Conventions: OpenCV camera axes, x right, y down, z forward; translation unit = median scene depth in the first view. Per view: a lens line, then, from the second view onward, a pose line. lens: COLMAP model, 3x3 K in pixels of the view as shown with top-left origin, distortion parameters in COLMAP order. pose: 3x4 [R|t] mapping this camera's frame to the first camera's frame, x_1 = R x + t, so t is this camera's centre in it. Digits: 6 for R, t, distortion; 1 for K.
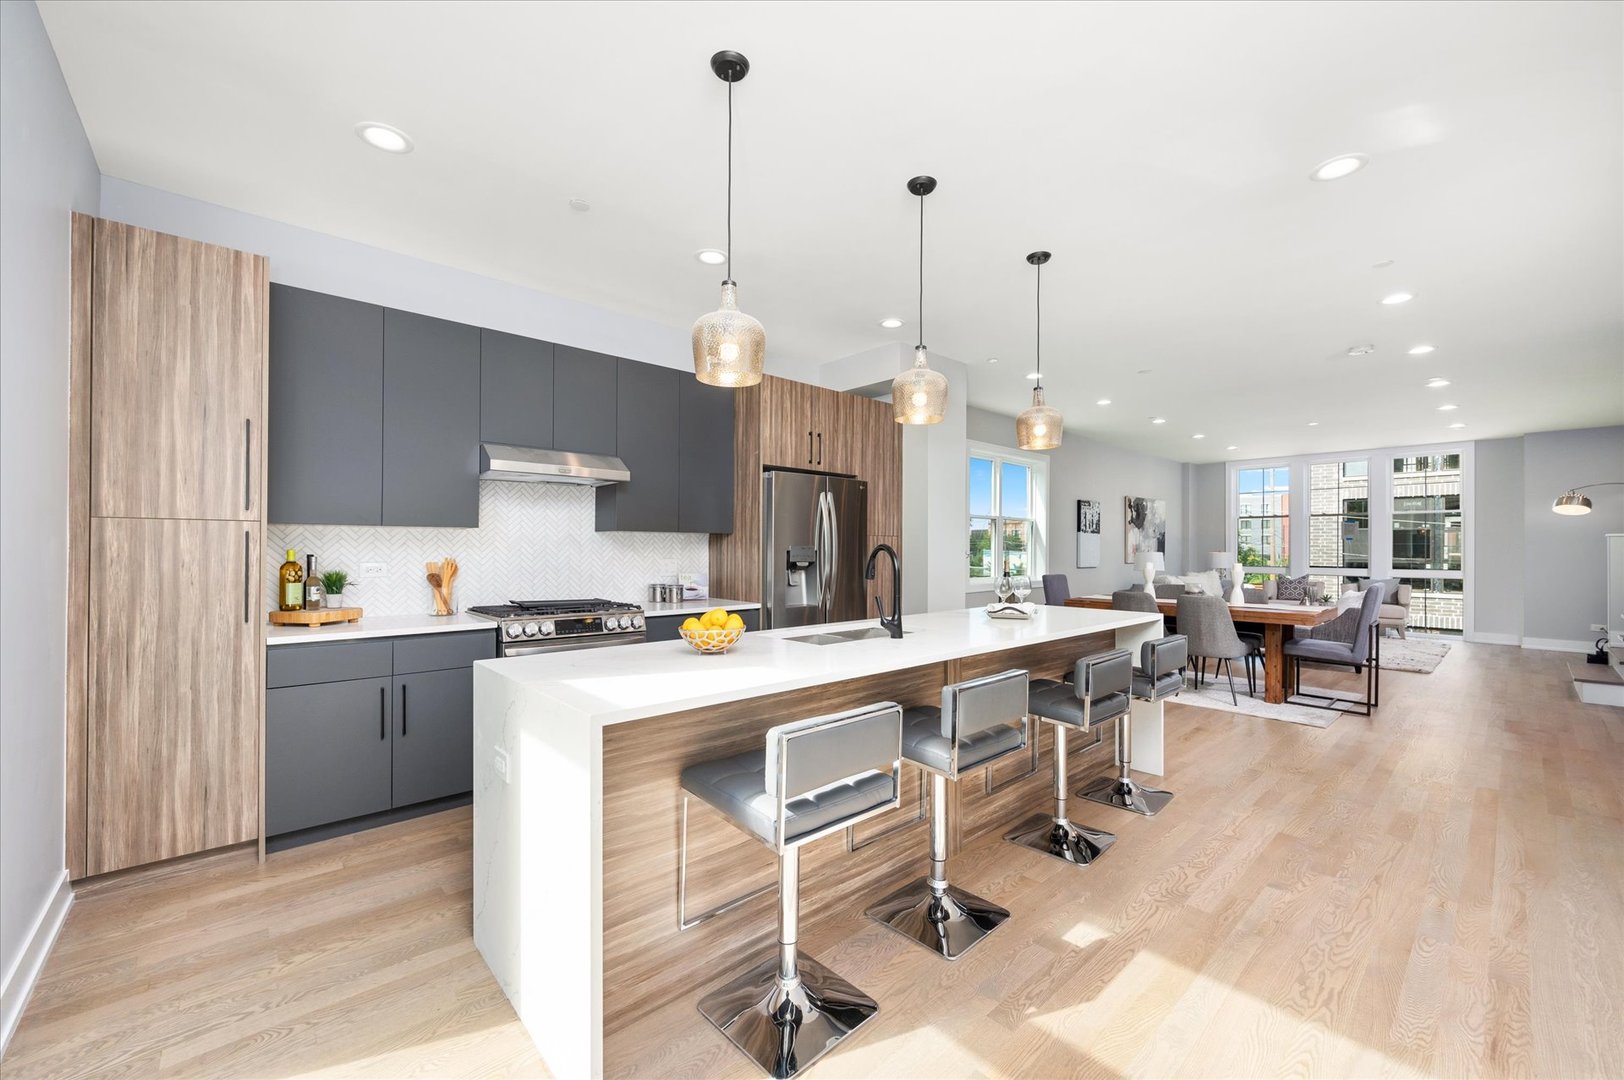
lens RADIAL K [[634.5, 0, 825.1], [0, 634.5, 547.5], [0, 0, 1]] dist [-0.003264, -0.001069]
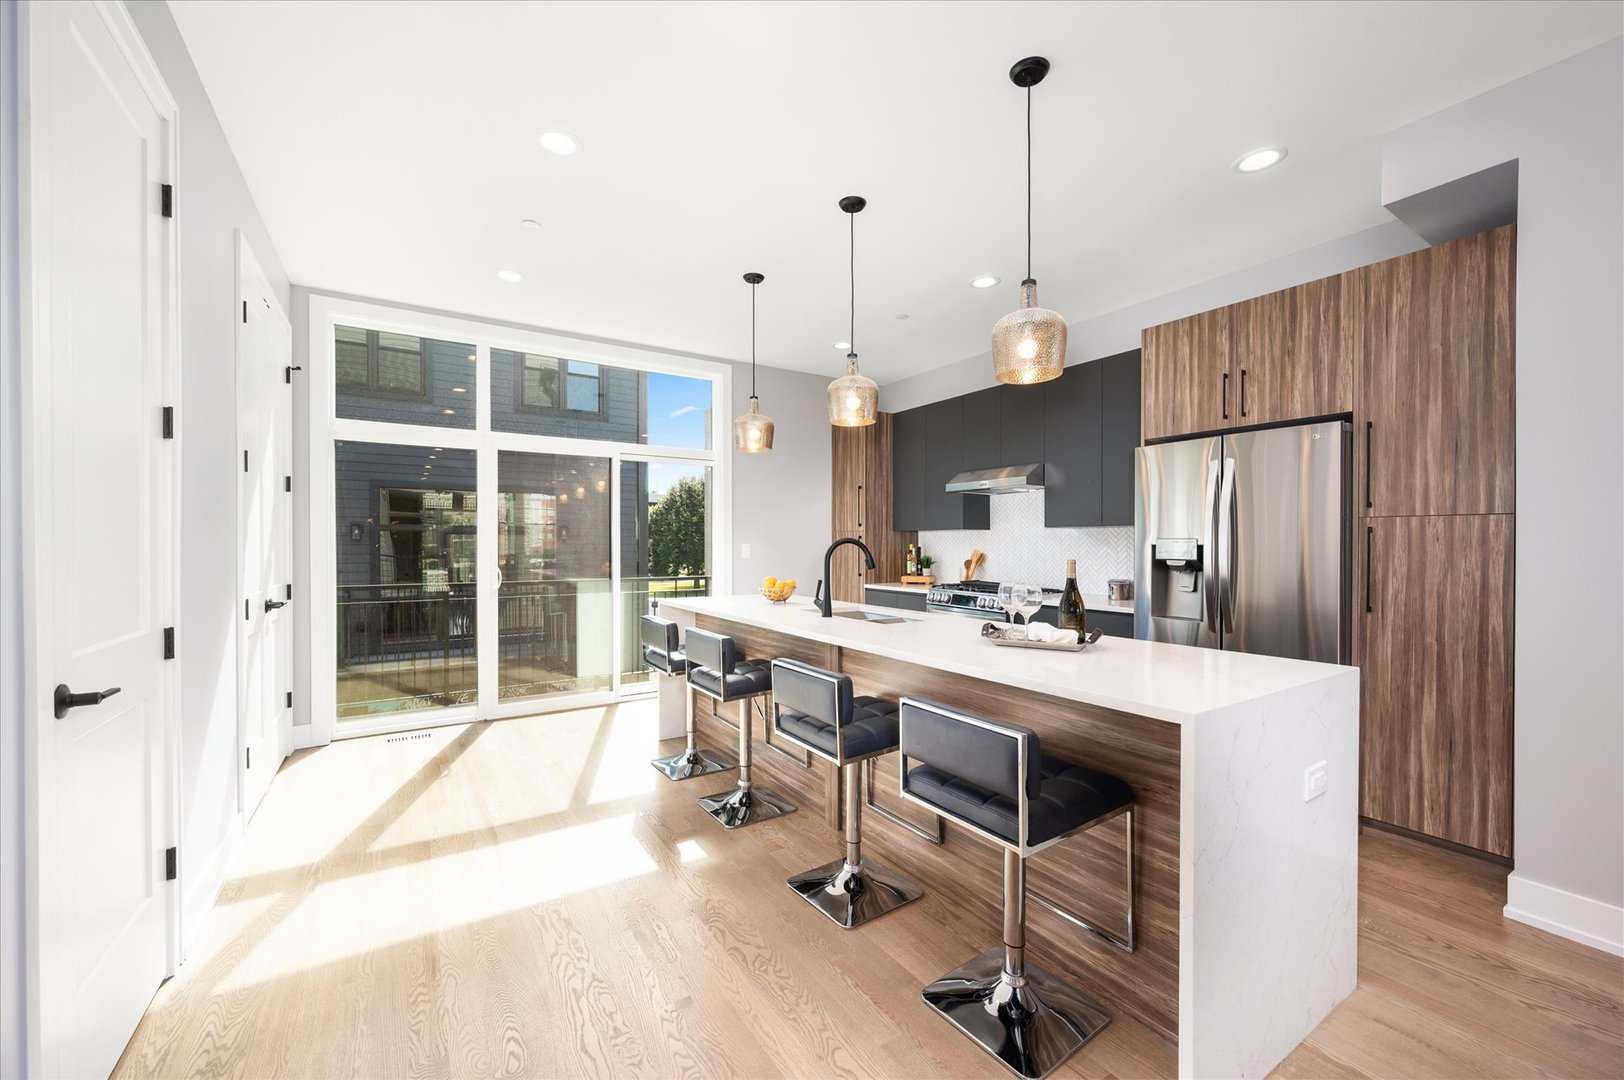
lens RADIAL K [[634.5, 0, 810.9], [0, 634.5, 546.1], [0, 0, 1]] dist [-0.003264, -0.001069]
pose [[-0.172875, 0.004121, -0.984935, 0.354271], [0.005478, 0.999980, 0.003223, 0.000324], [0.984929, -0.004838, -0.172894, 0.324582]]
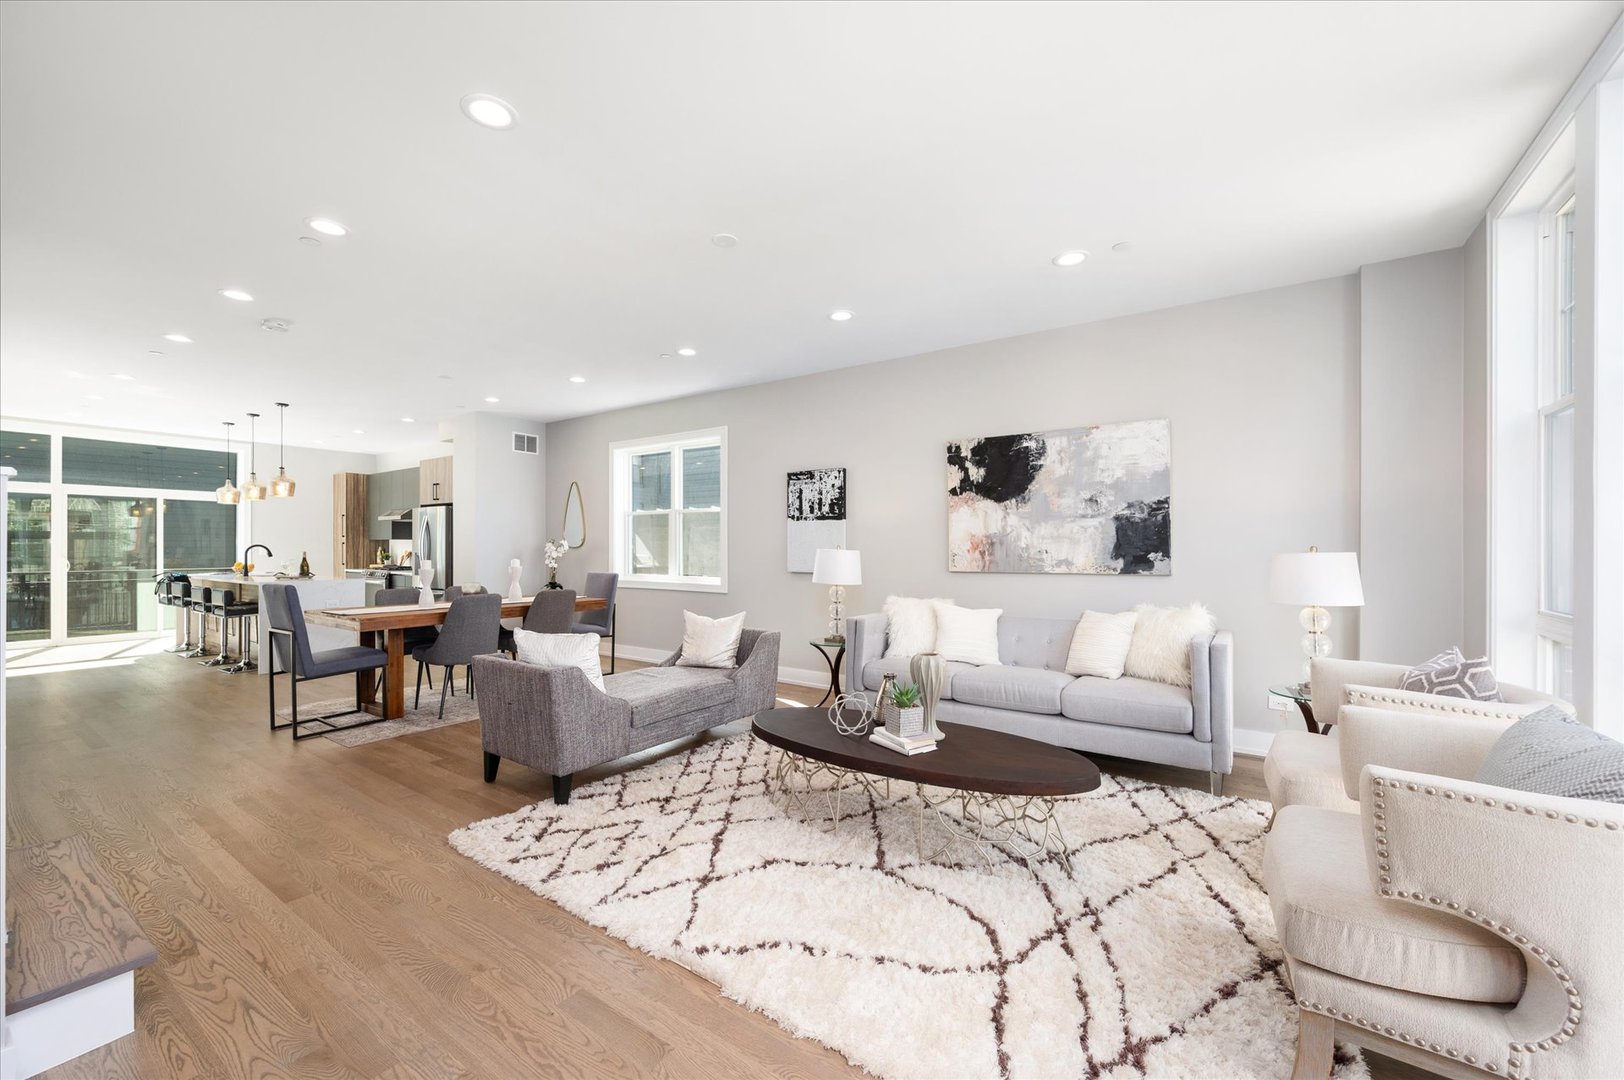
lens RADIAL K [[634.5, 0, 809.1], [0, 634.5, 543.7], [0, 0, 1]] dist [-0.003264, -0.001069]
pose [[0.224849, -0.004634, -0.974383, 0.979770], [0.006068, 0.999976, -0.003355, 0.003254], [0.974375, -0.005158, 0.224871, 0.795493]]
